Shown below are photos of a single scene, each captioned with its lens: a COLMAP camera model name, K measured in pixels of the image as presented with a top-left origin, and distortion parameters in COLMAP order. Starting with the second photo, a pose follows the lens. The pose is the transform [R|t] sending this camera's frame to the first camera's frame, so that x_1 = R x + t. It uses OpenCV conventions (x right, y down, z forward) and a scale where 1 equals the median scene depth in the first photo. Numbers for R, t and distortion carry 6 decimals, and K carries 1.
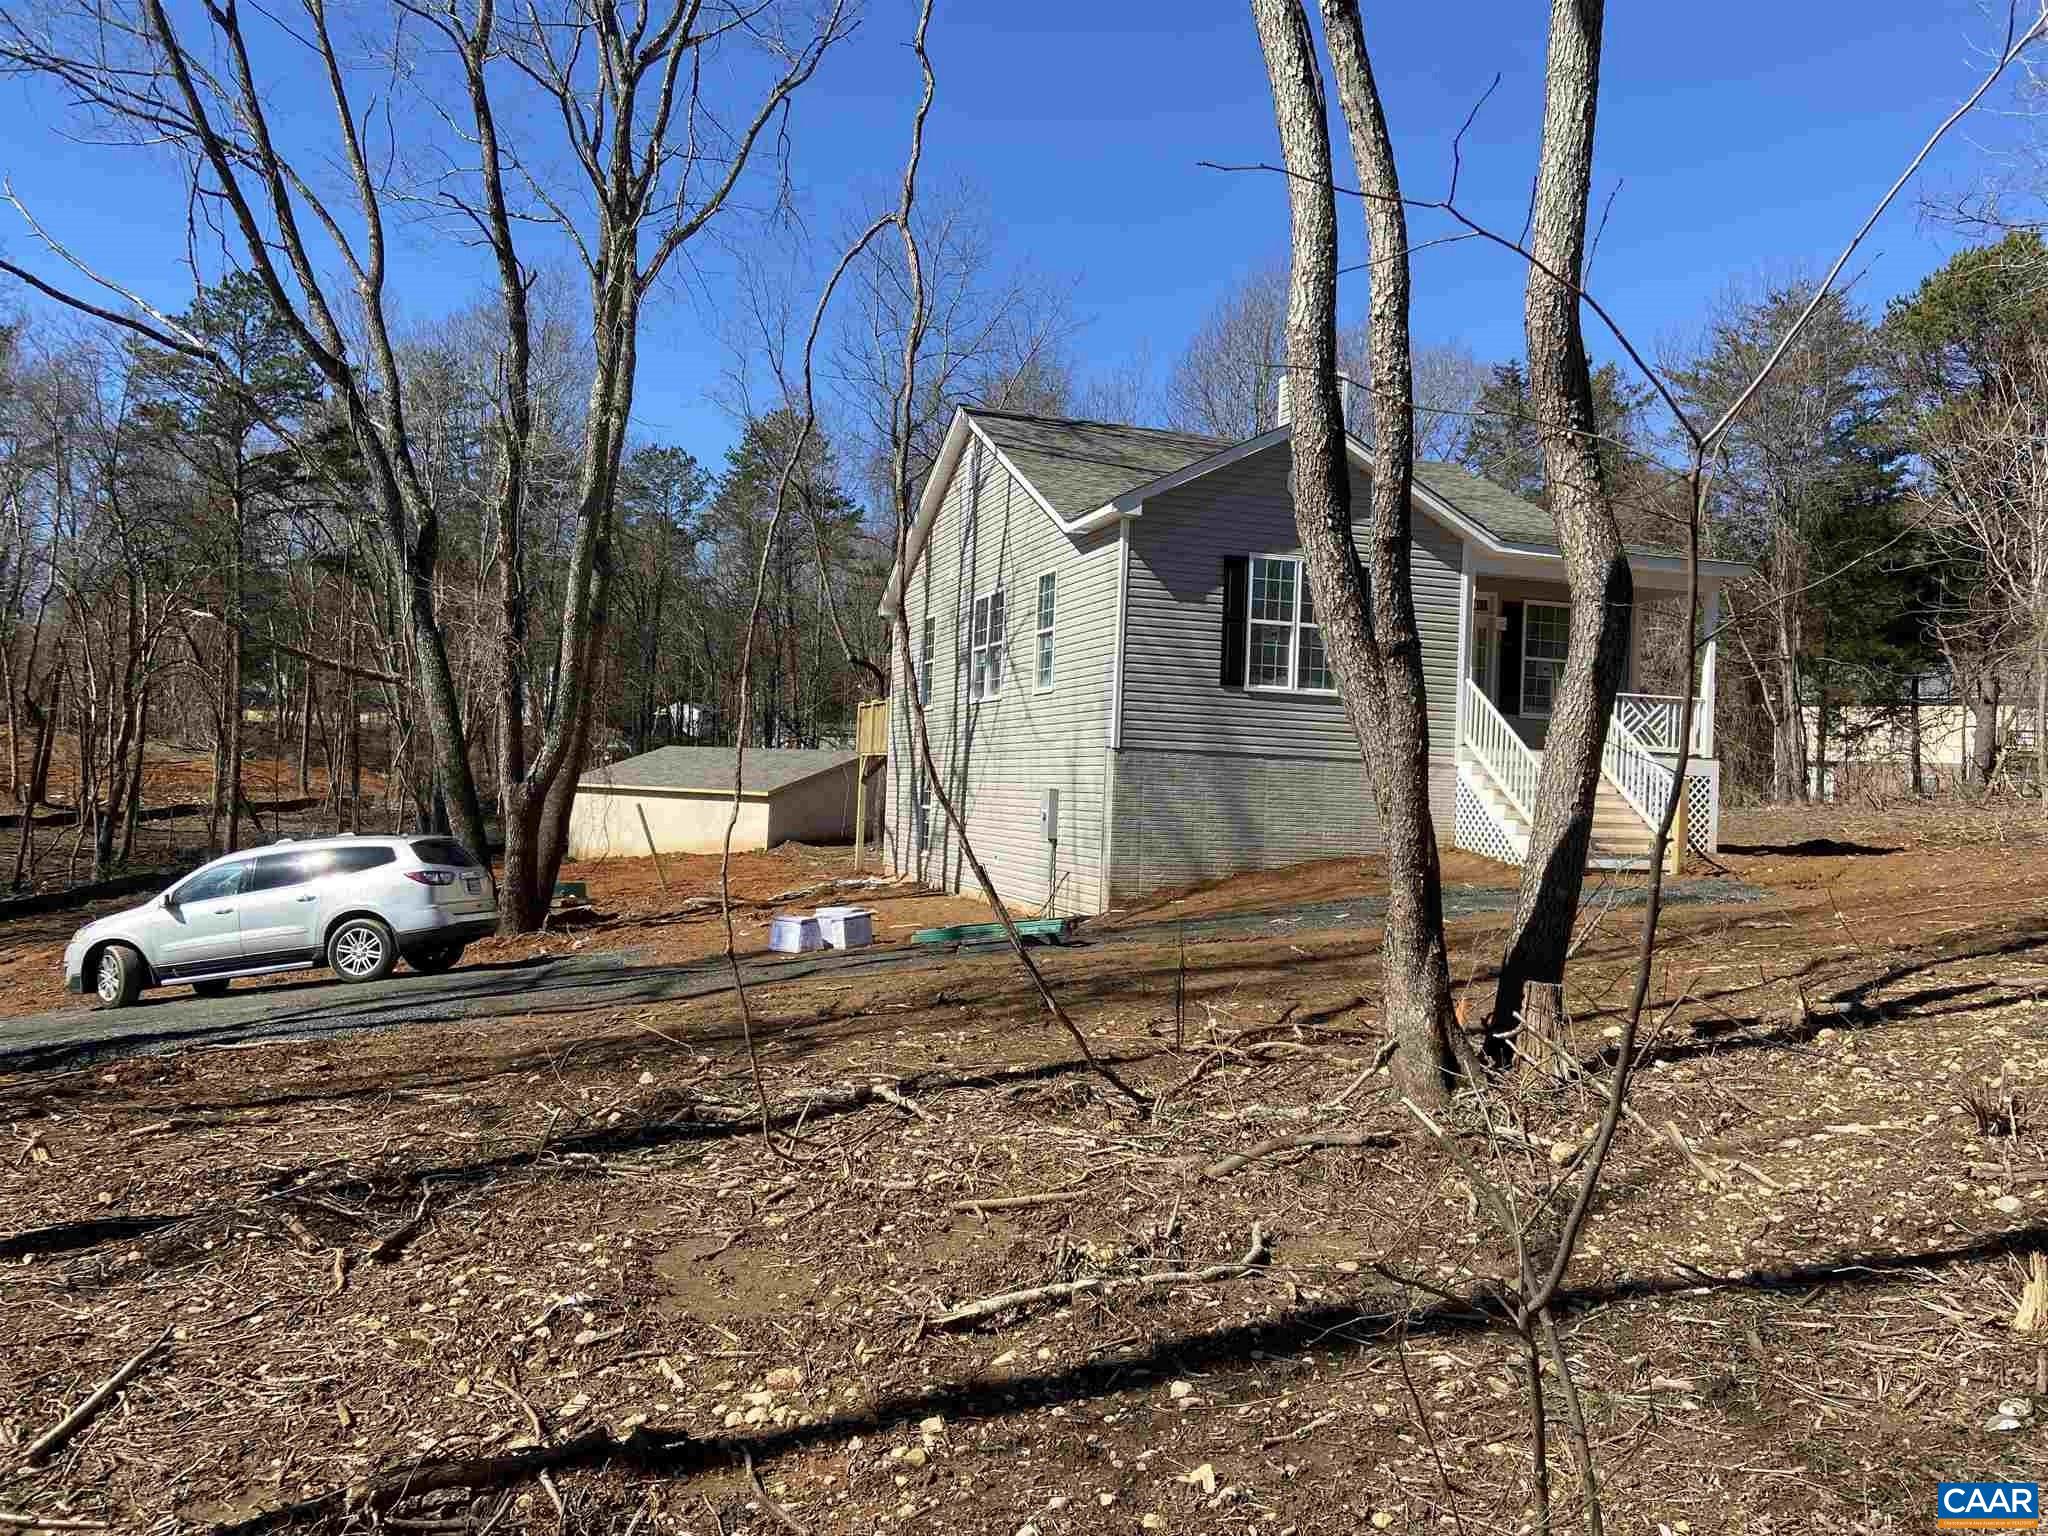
lens RADIAL K [[1460.6, 0, 1046.5], [0, 1460.6, 782.3], [0, 0, 1]] dist [0.110734, -0.144356]
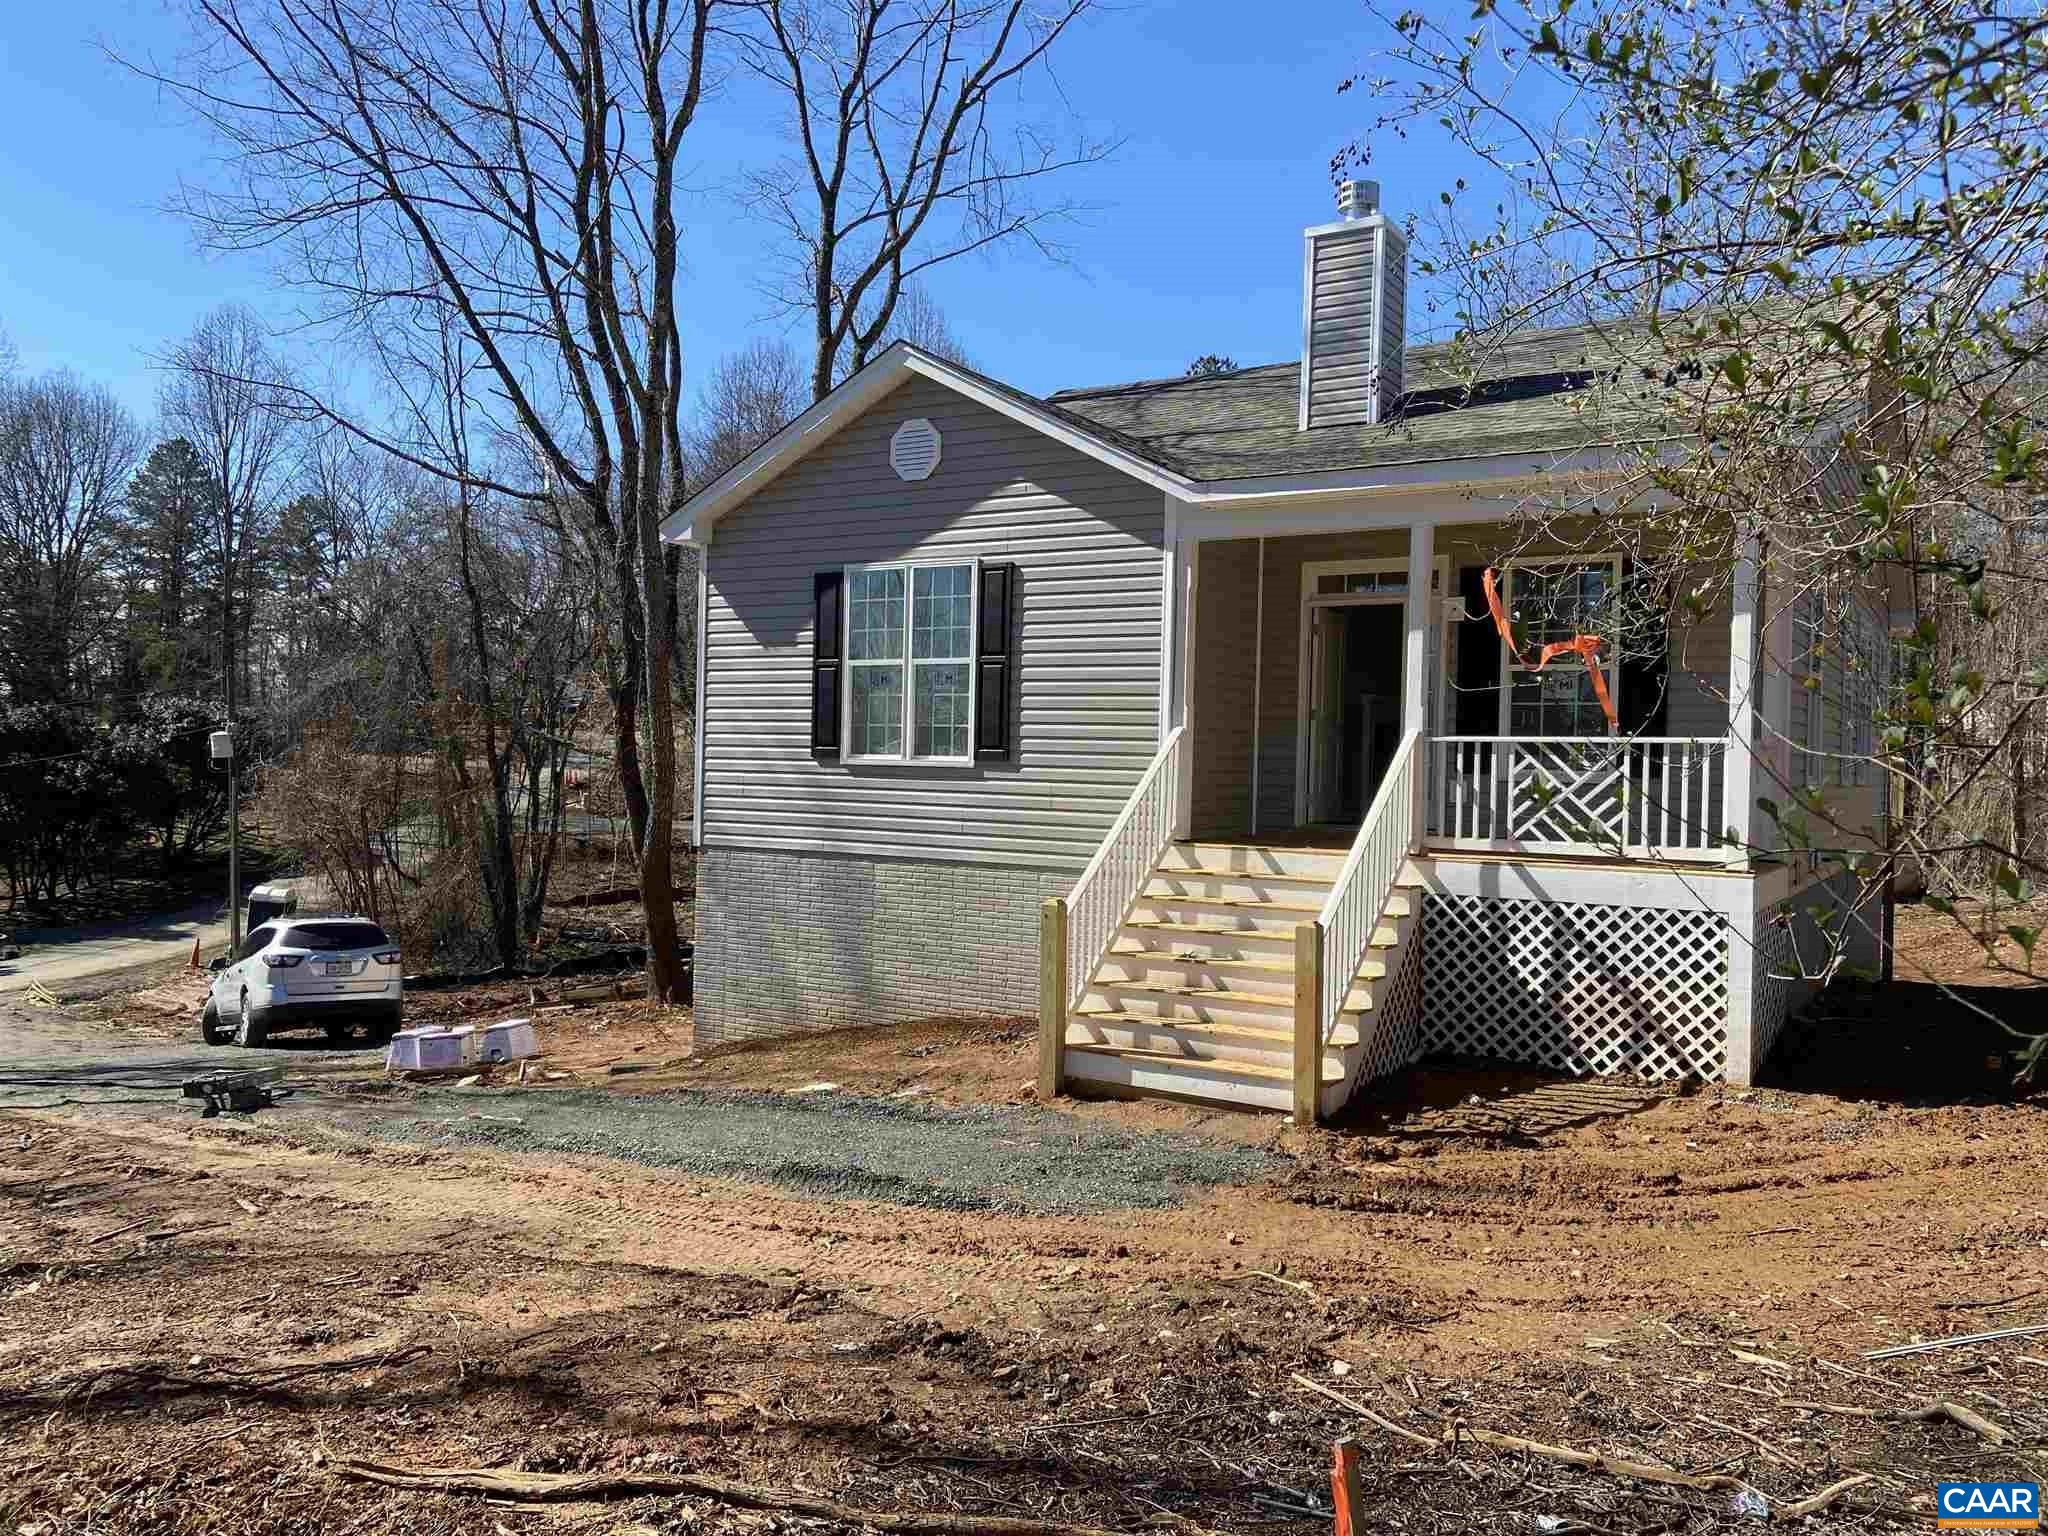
lens RADIAL K [[1496.2, 0, 1004.5], [0, 1496.2, 753.2], [0, 0, 1]] dist [0.090780, -0.092721]
pose [[0.646743, -0.029832, -0.762125, 0.714245], [0.010504, 0.999488, -0.030210, -0.044244], [0.762636, 0.011533, 0.646725, 0.582909]]
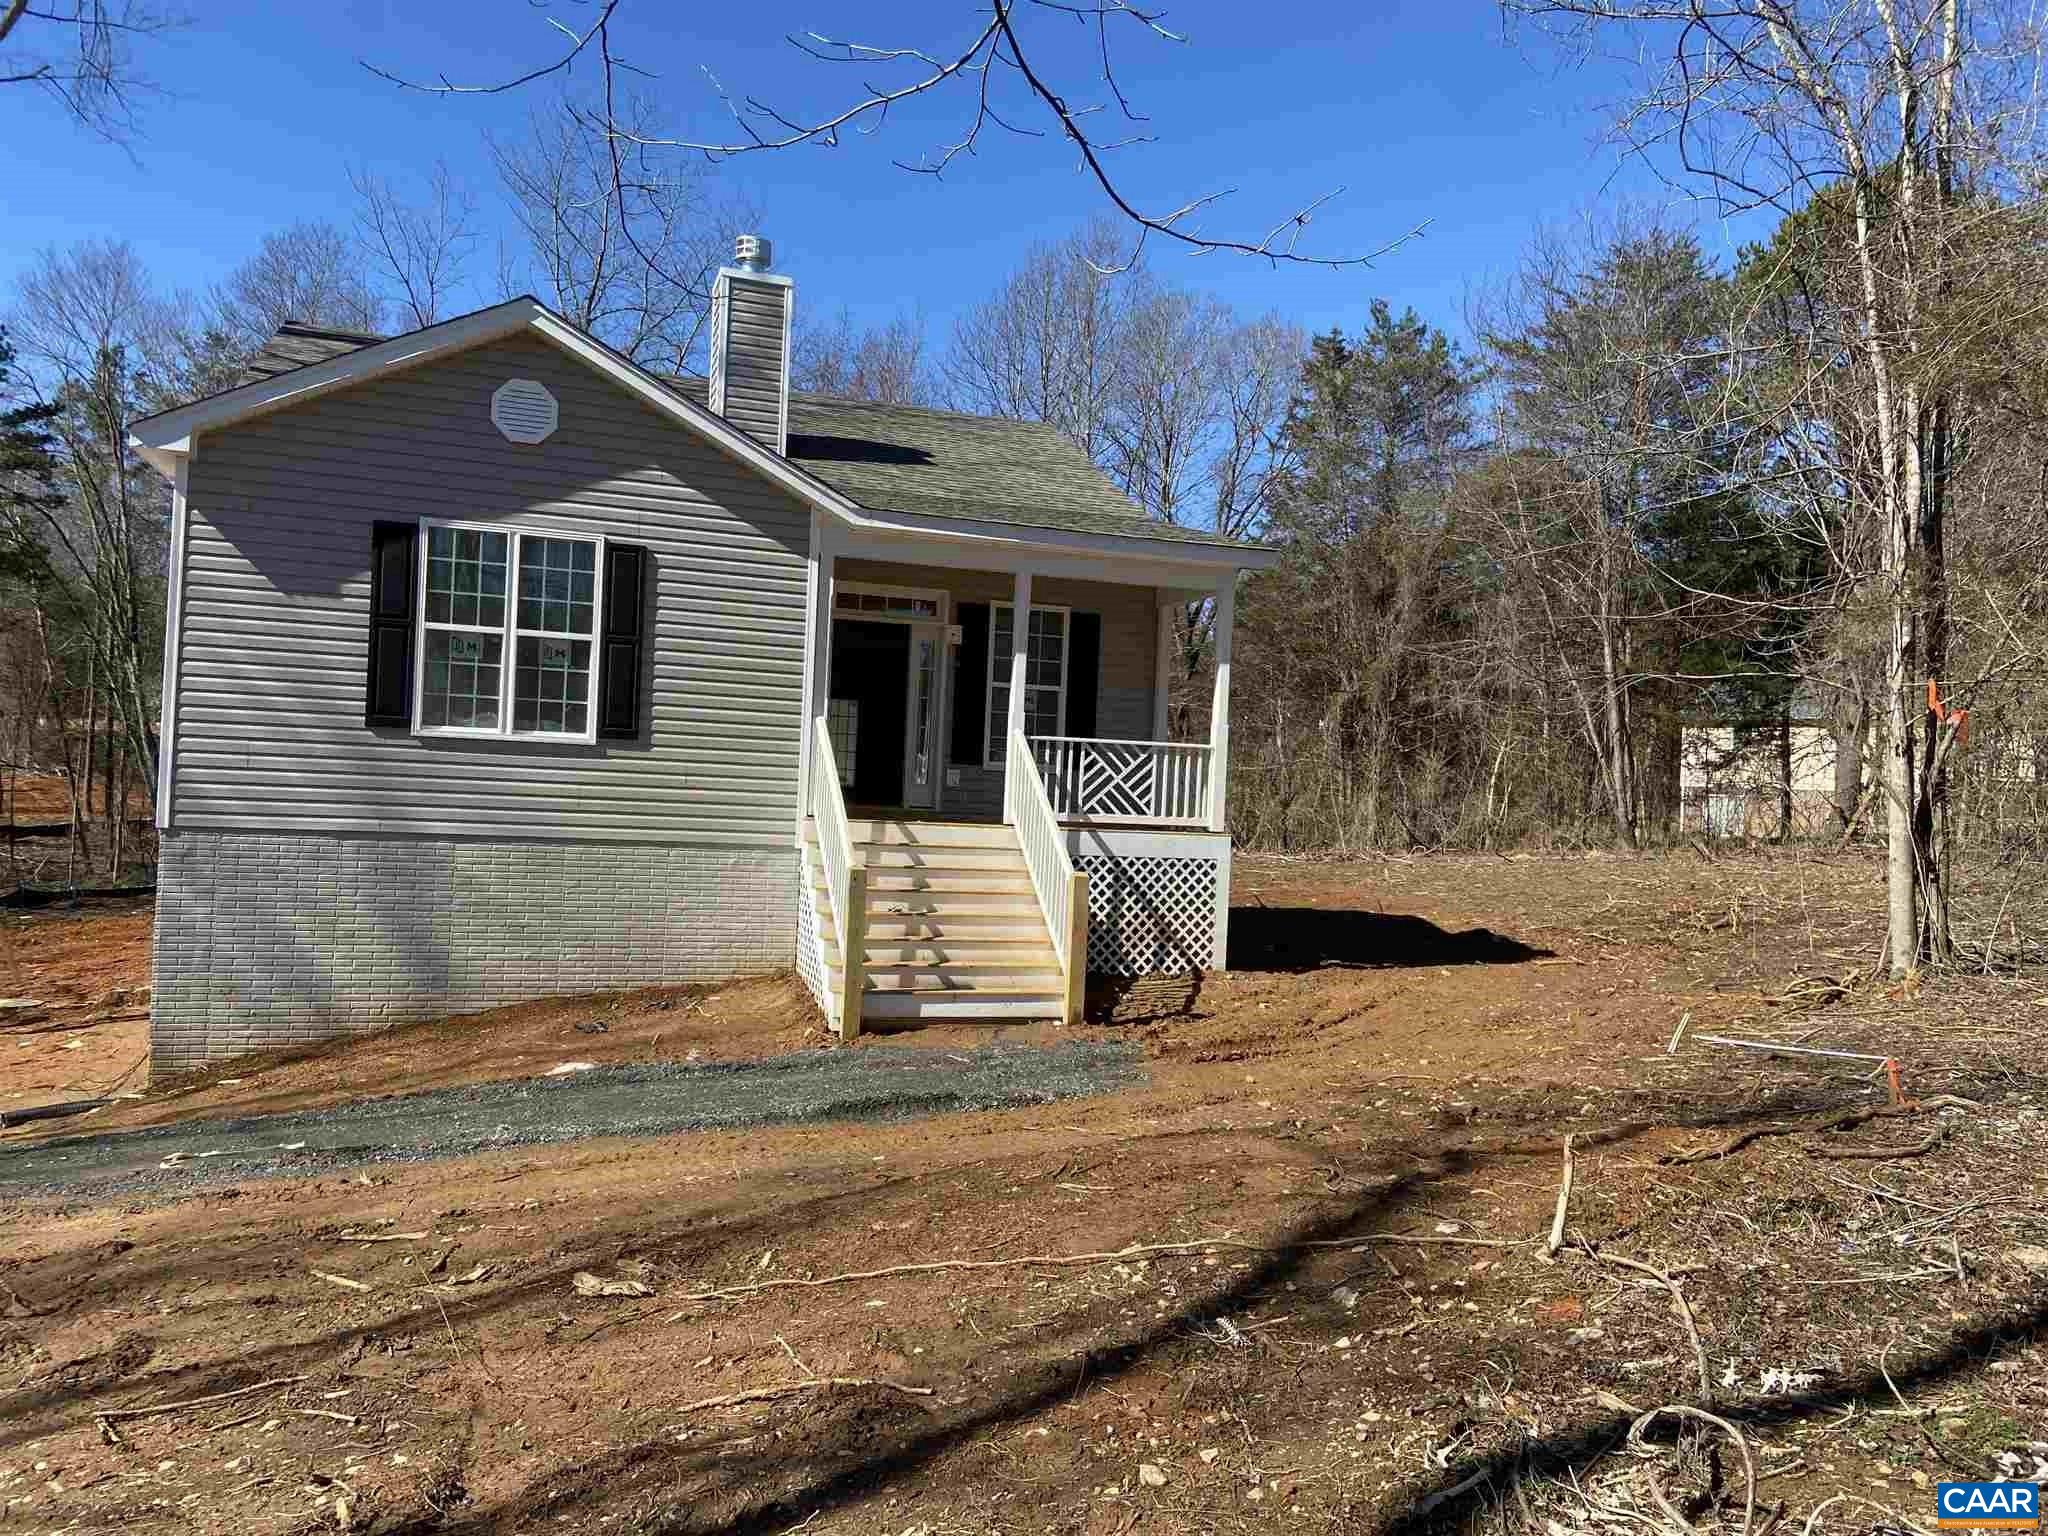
lens RADIAL K [[1460.6, 0, 1046.5], [0, 1460.6, 782.3], [0, 0, 1]] dist [0.110734, -0.144356]
pose [[0.999908, 0.003942, -0.013004, 0.409589], [-0.004008, 0.999979, -0.005063, -0.039078], [0.012984, 0.005115, 0.999903, 0.351548]]
